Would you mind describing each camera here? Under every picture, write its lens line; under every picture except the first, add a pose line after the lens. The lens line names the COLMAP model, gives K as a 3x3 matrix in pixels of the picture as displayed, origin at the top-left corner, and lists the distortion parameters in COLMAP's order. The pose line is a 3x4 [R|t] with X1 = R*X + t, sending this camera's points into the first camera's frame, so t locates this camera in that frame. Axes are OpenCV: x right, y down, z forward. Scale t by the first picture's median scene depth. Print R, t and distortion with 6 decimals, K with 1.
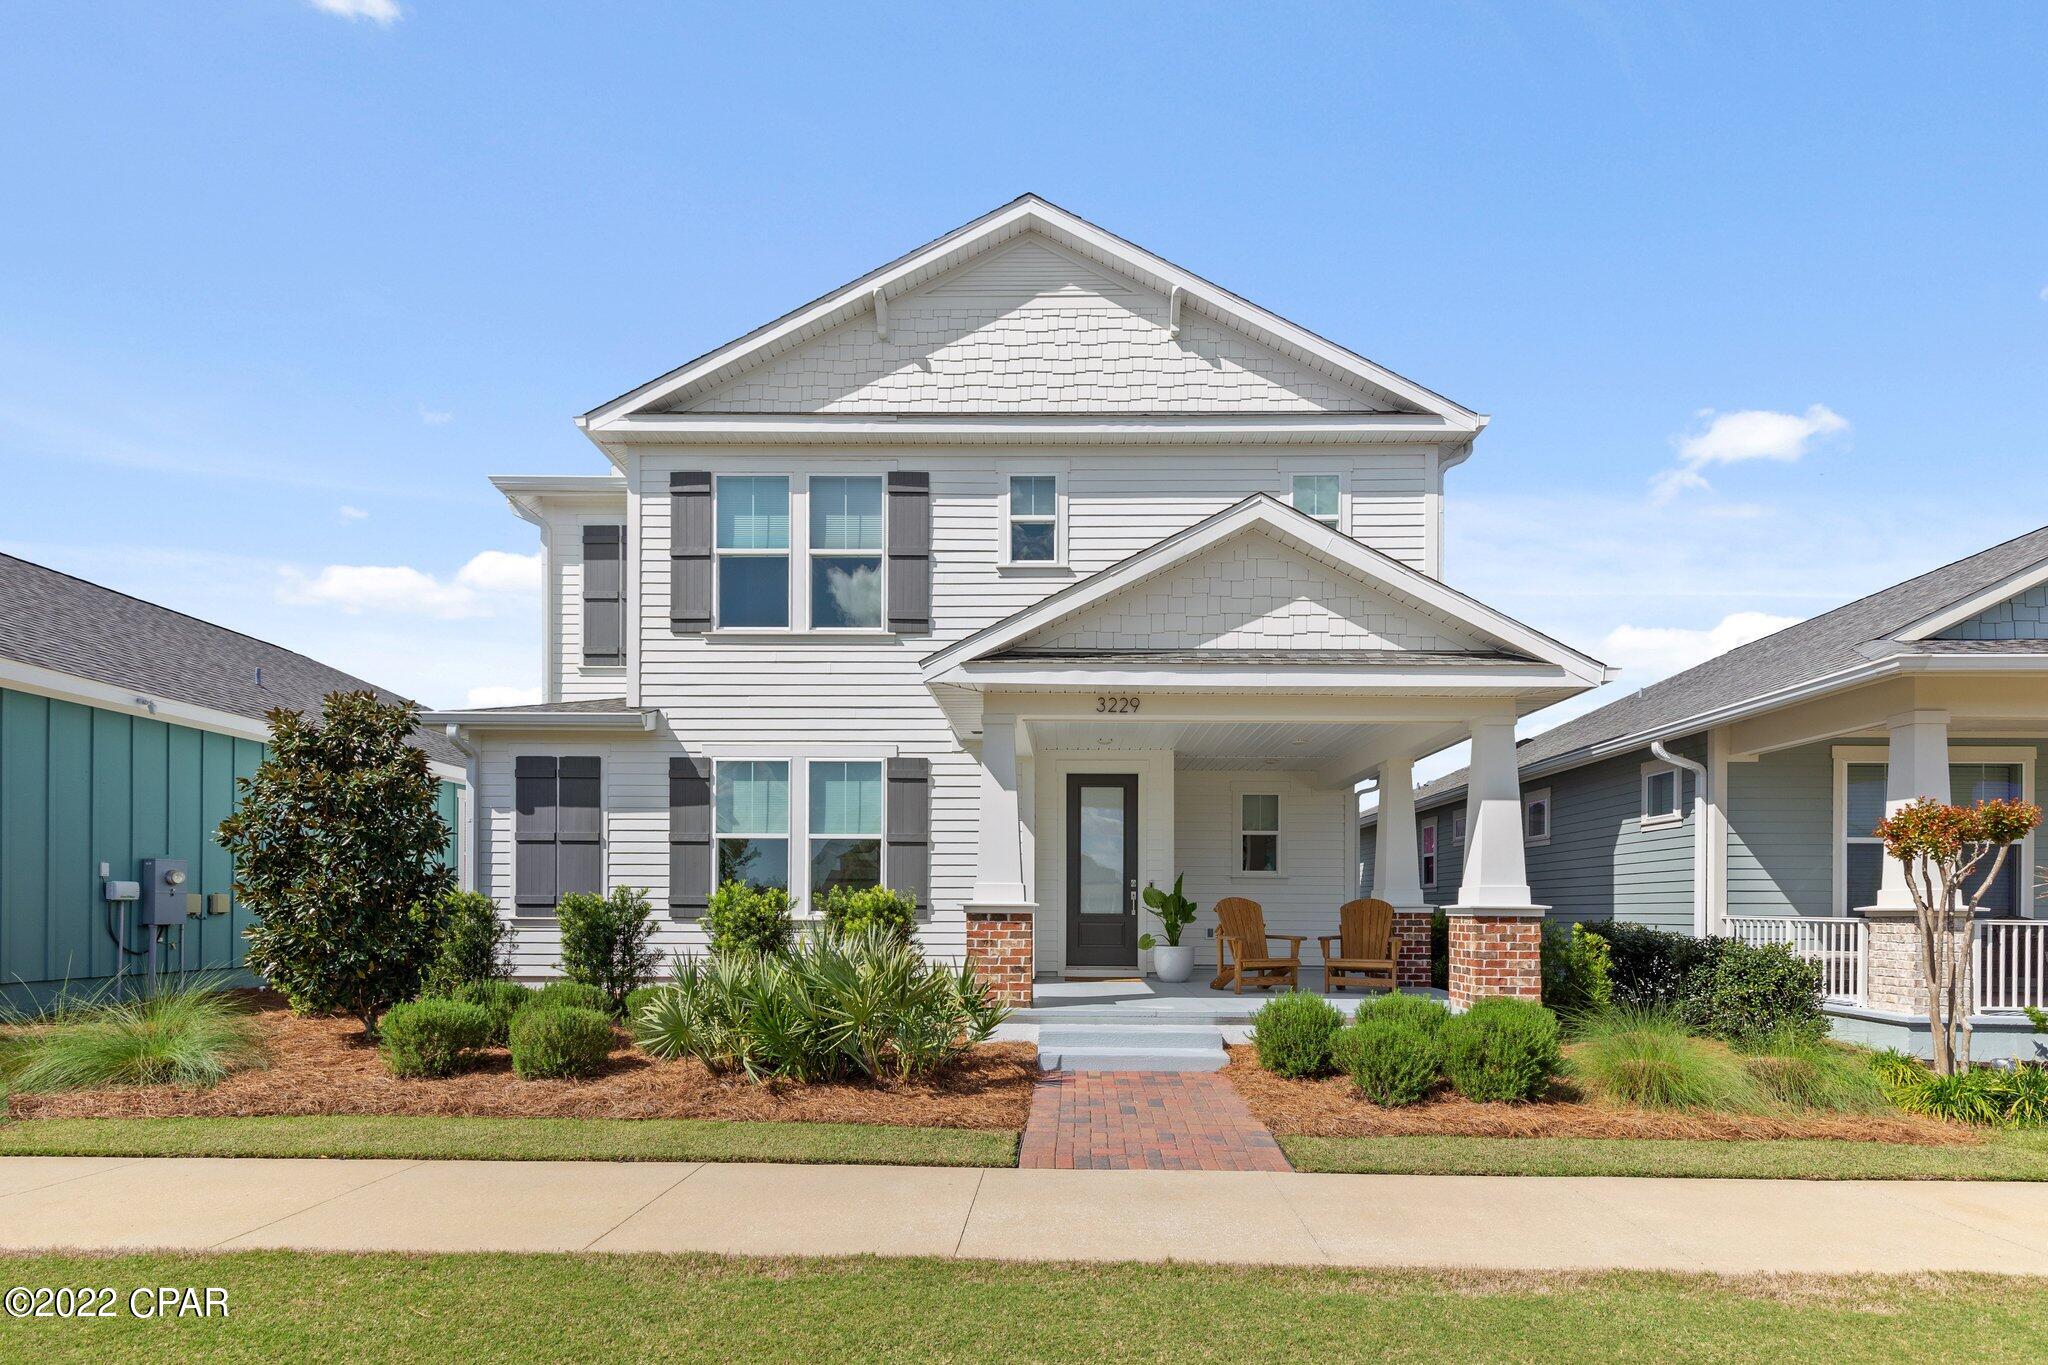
lens RADIAL K [[988.6, 0, 991.4], [0, 988.6, 895.9], [0, 0, 1]] dist [-0.000987, -0.000396]
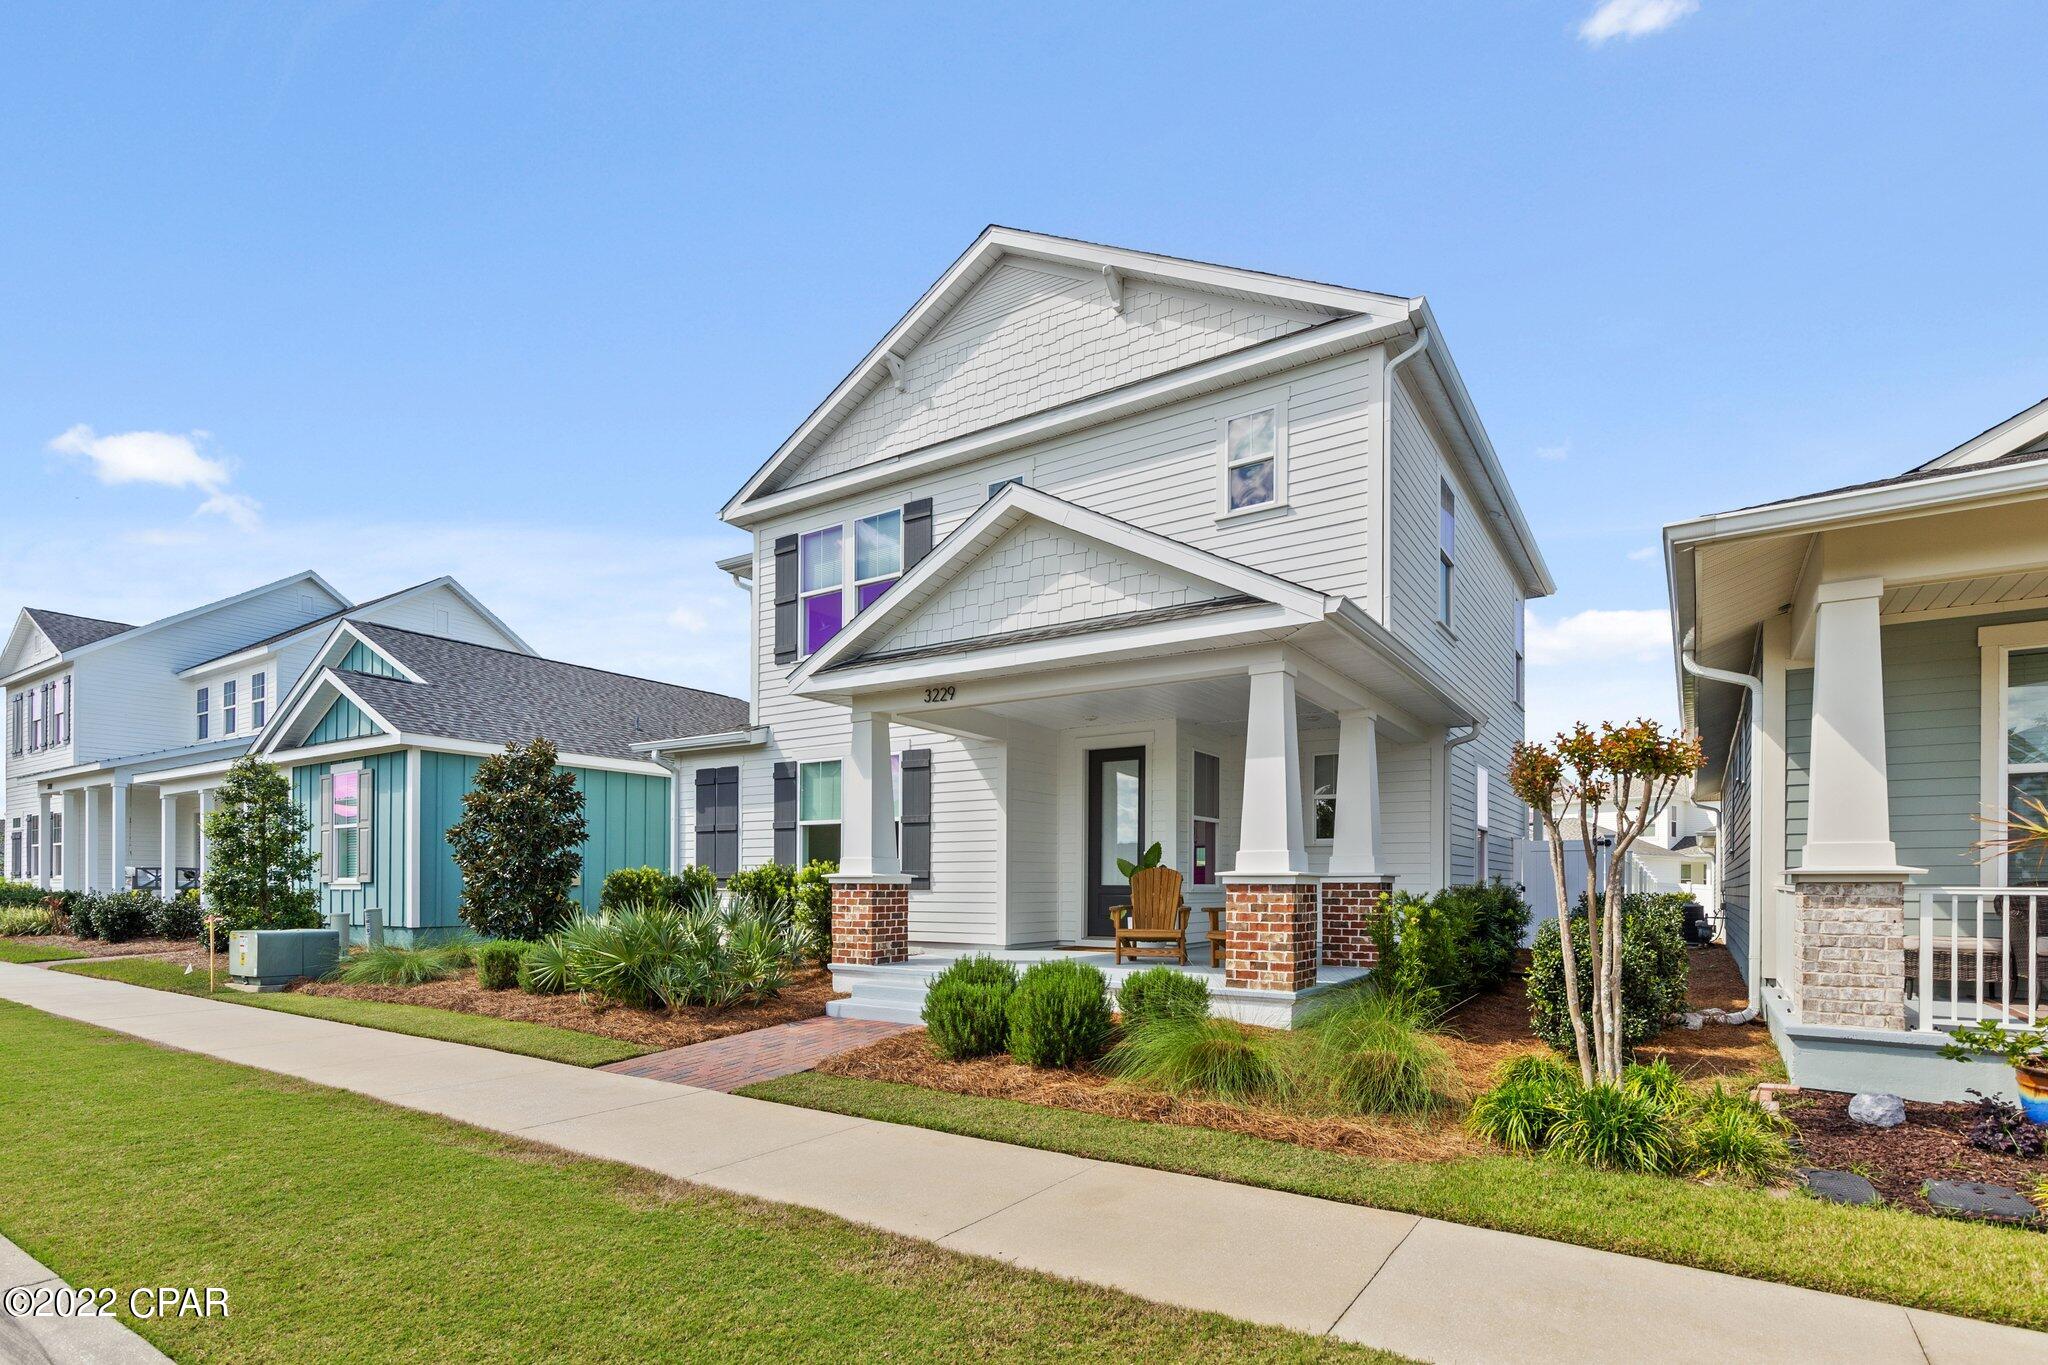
lens RADIAL K [[975.3, 0, 942.0], [0, 975.3, 867.4], [0, 0, 1]] dist [0.002306, 0.000248]
pose [[0.838827, -0.012245, -0.544260, 0.551093], [0.008477, 0.999920, -0.009432, 0.008087], [0.544331, 0.003298, 0.838864, 0.066219]]
